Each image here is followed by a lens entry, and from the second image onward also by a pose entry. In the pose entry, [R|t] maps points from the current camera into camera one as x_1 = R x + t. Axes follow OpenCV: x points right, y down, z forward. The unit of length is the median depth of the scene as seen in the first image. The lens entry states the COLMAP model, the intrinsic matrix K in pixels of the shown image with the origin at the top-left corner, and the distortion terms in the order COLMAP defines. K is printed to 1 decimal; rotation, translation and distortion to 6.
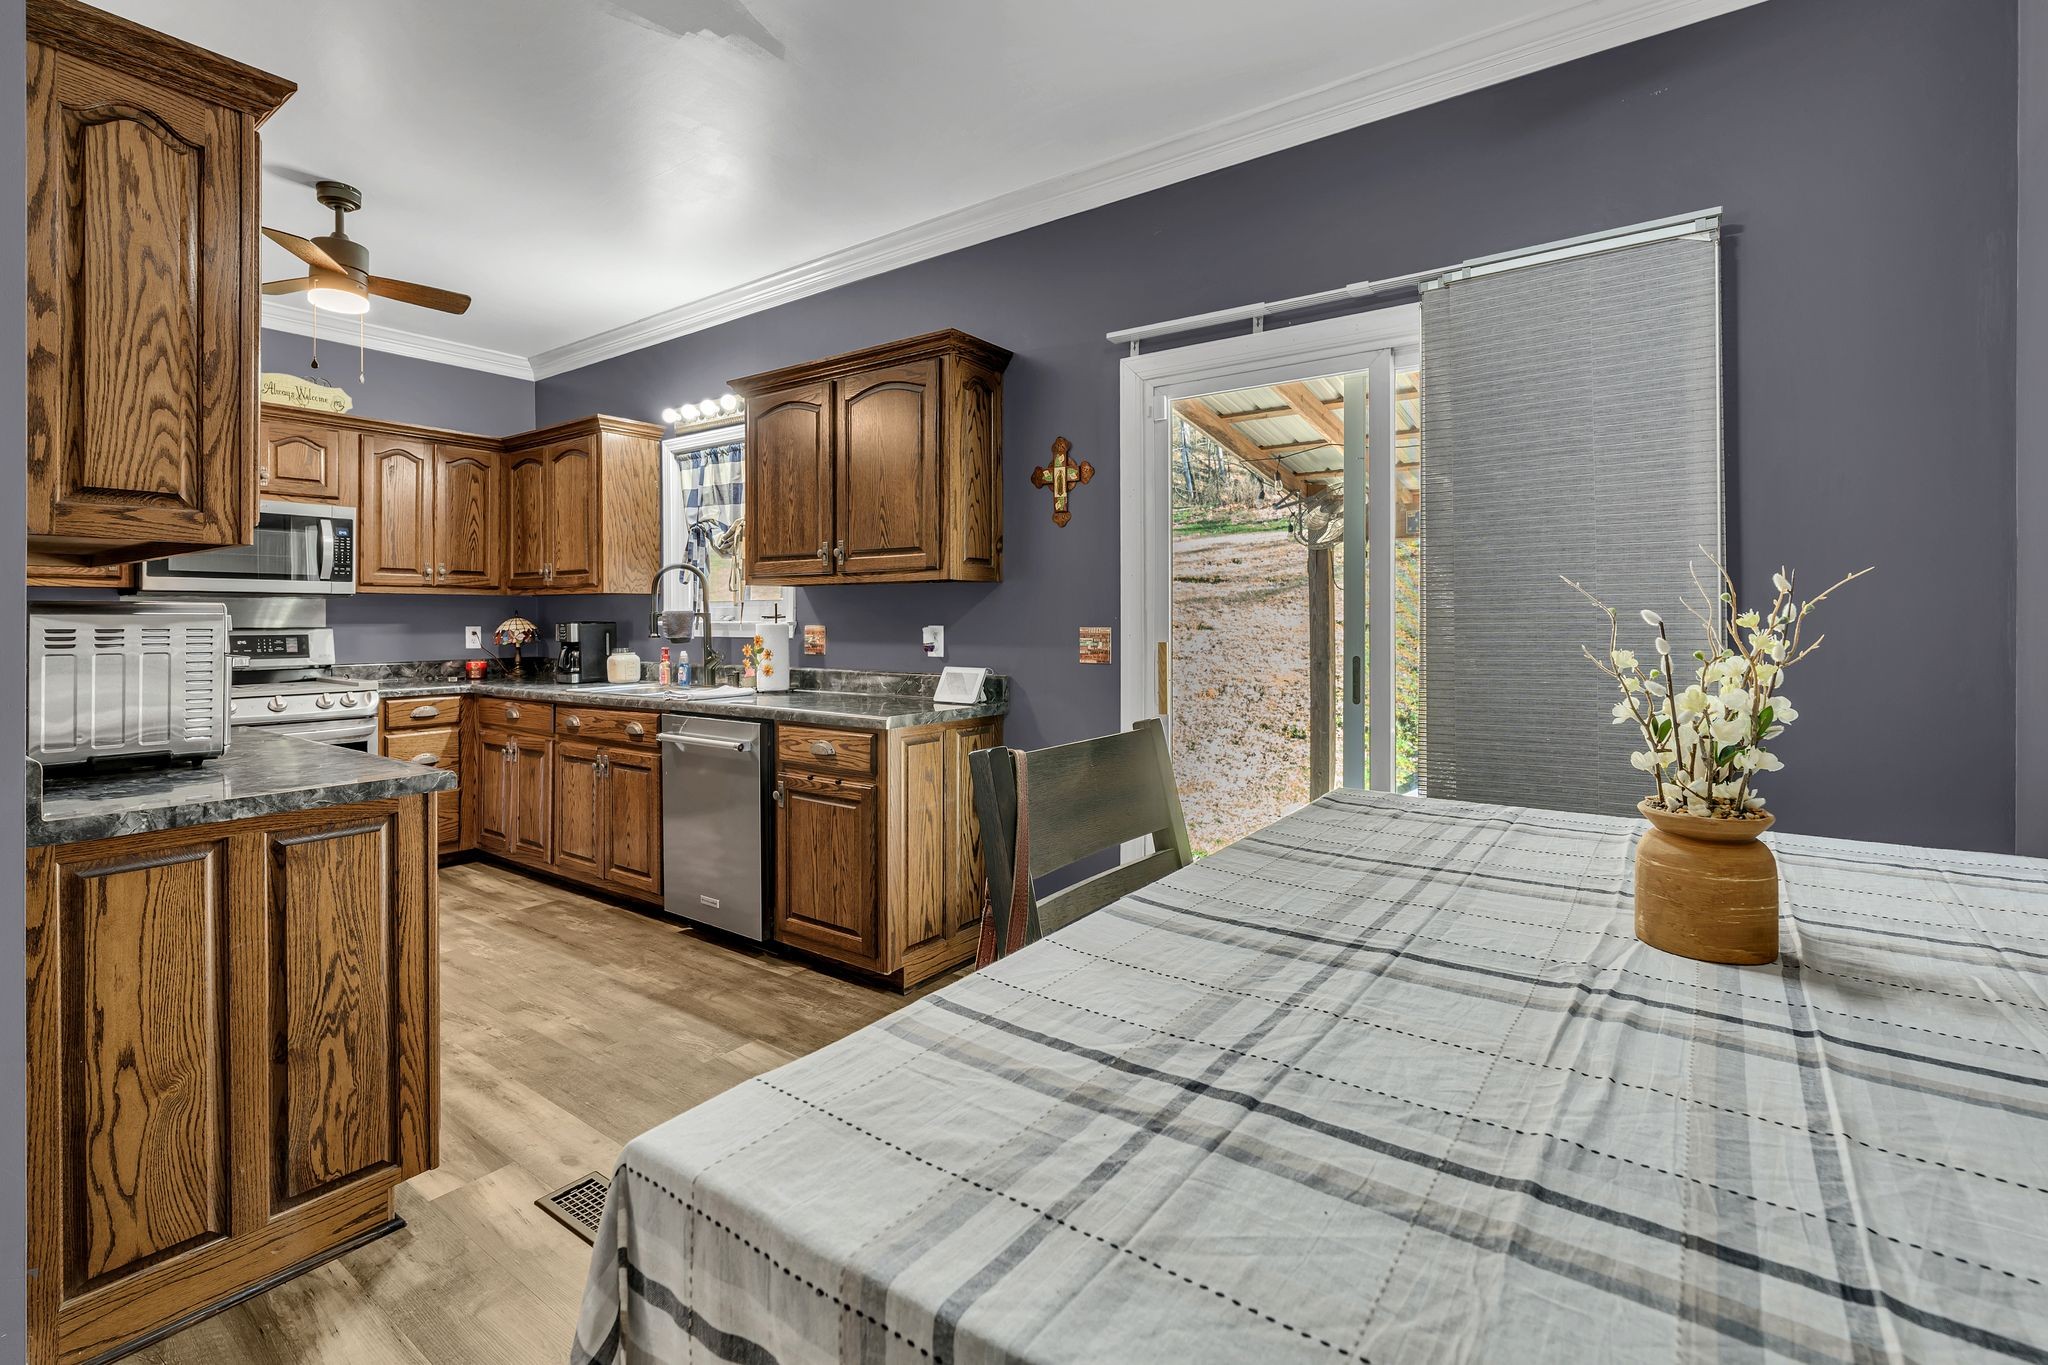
lens RADIAL K [[943.2, 0, 1018.5], [0, 943.2, 623.2], [0, 0, 1]] dist [-0.003738, -0.000490]
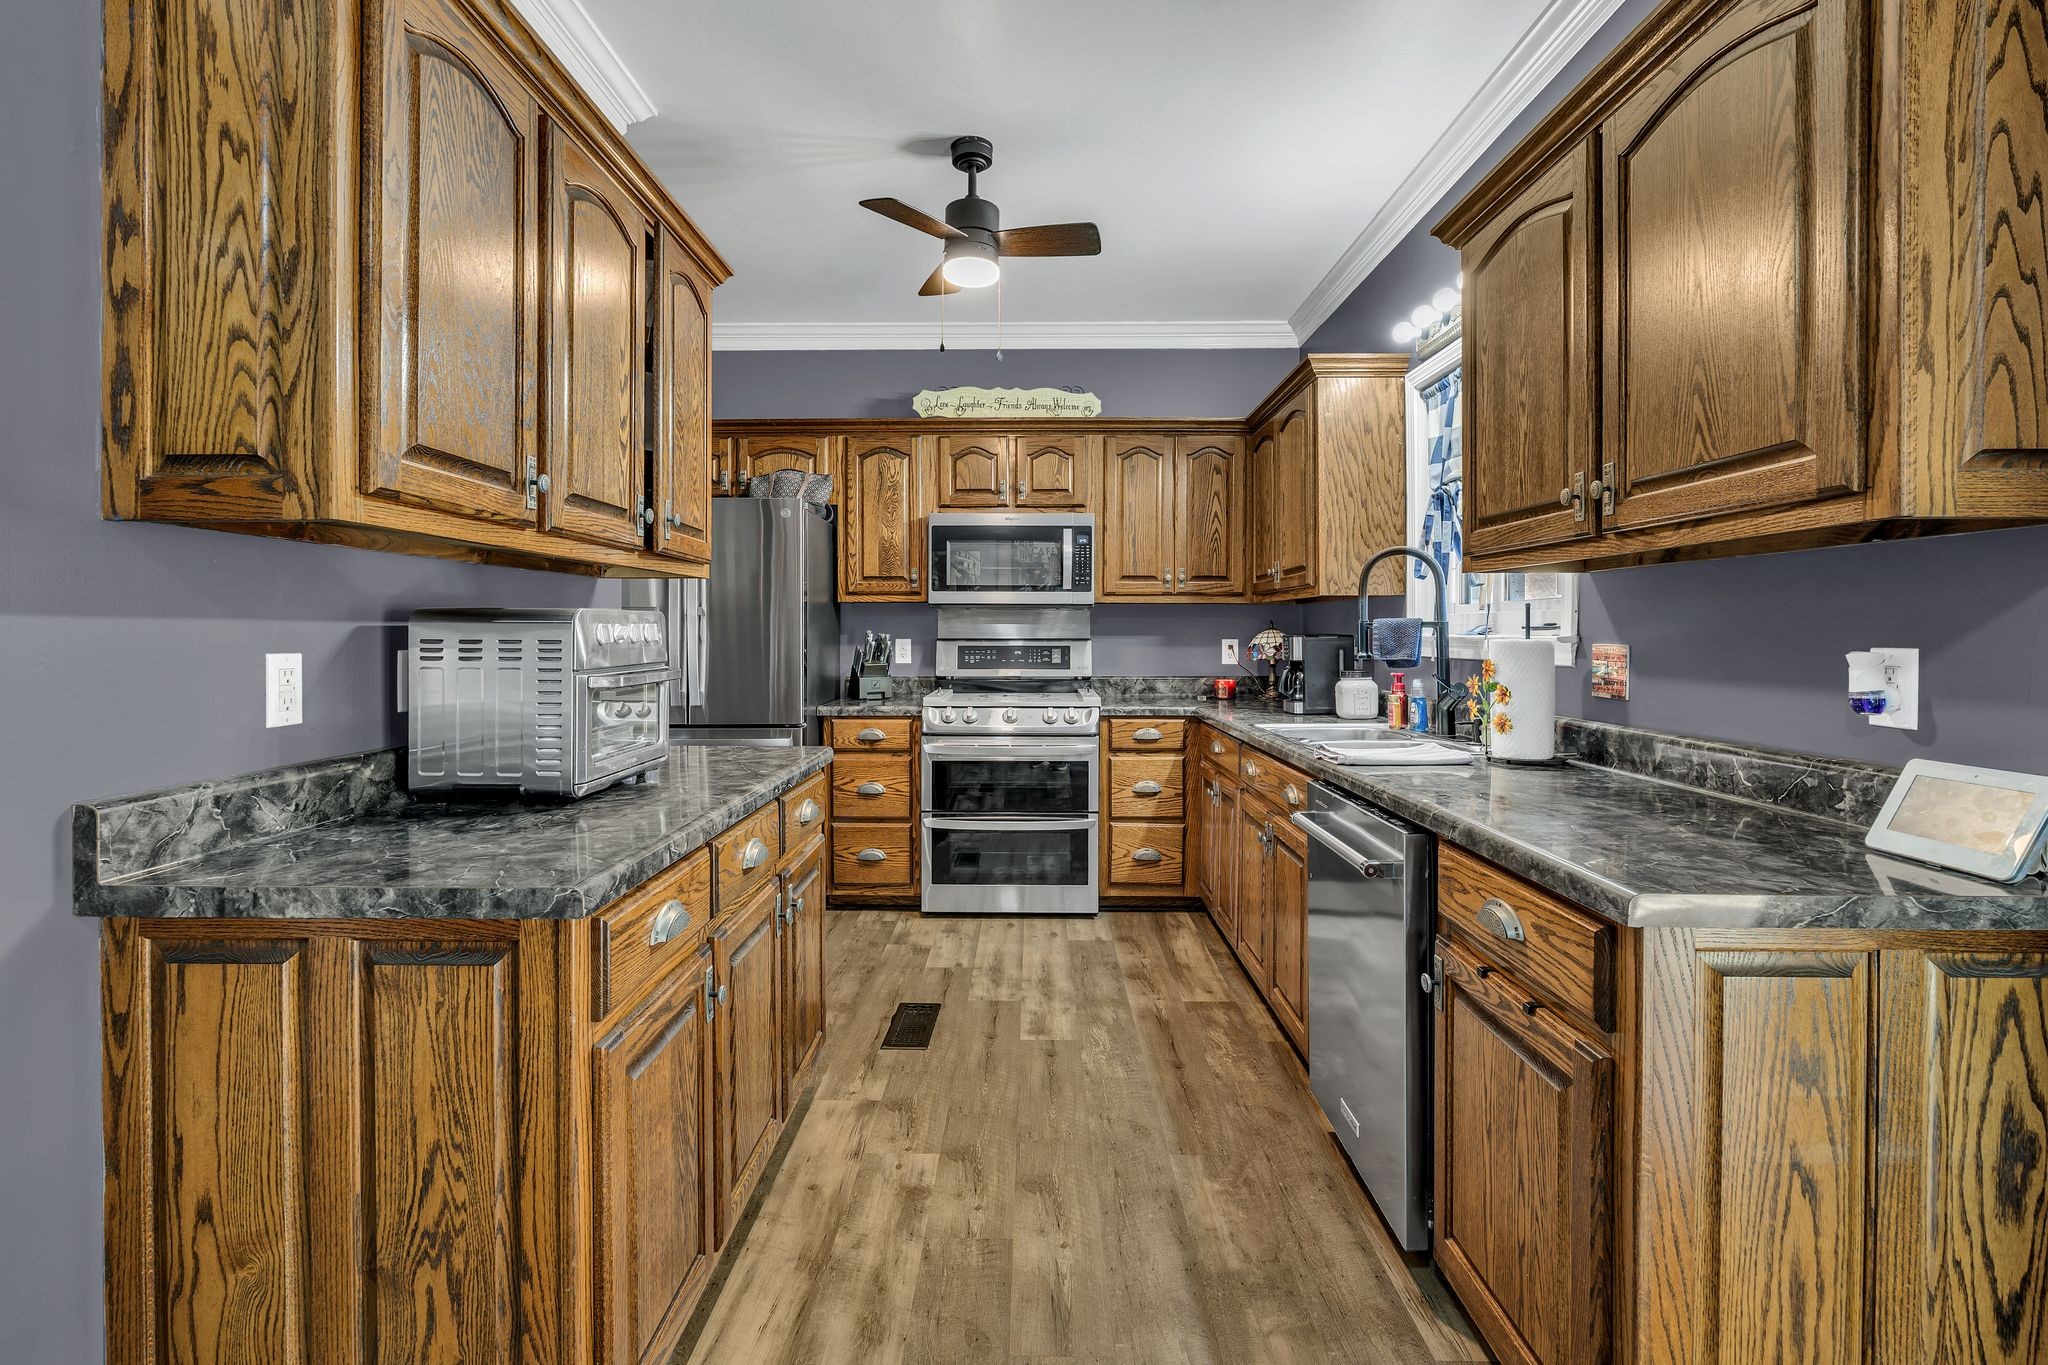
lens RADIAL K [[917.6, 0, 1023.3], [0, 917.6, 635.8], [0, 0, 1]] dist [-0.003956, -0.000187]
pose [[0.582490, 0.006094, -0.812815, 0.013010], [-0.006405, 0.999975, 0.002908, -0.001826], [0.812813, 0.003512, 0.582515, 0.559234]]
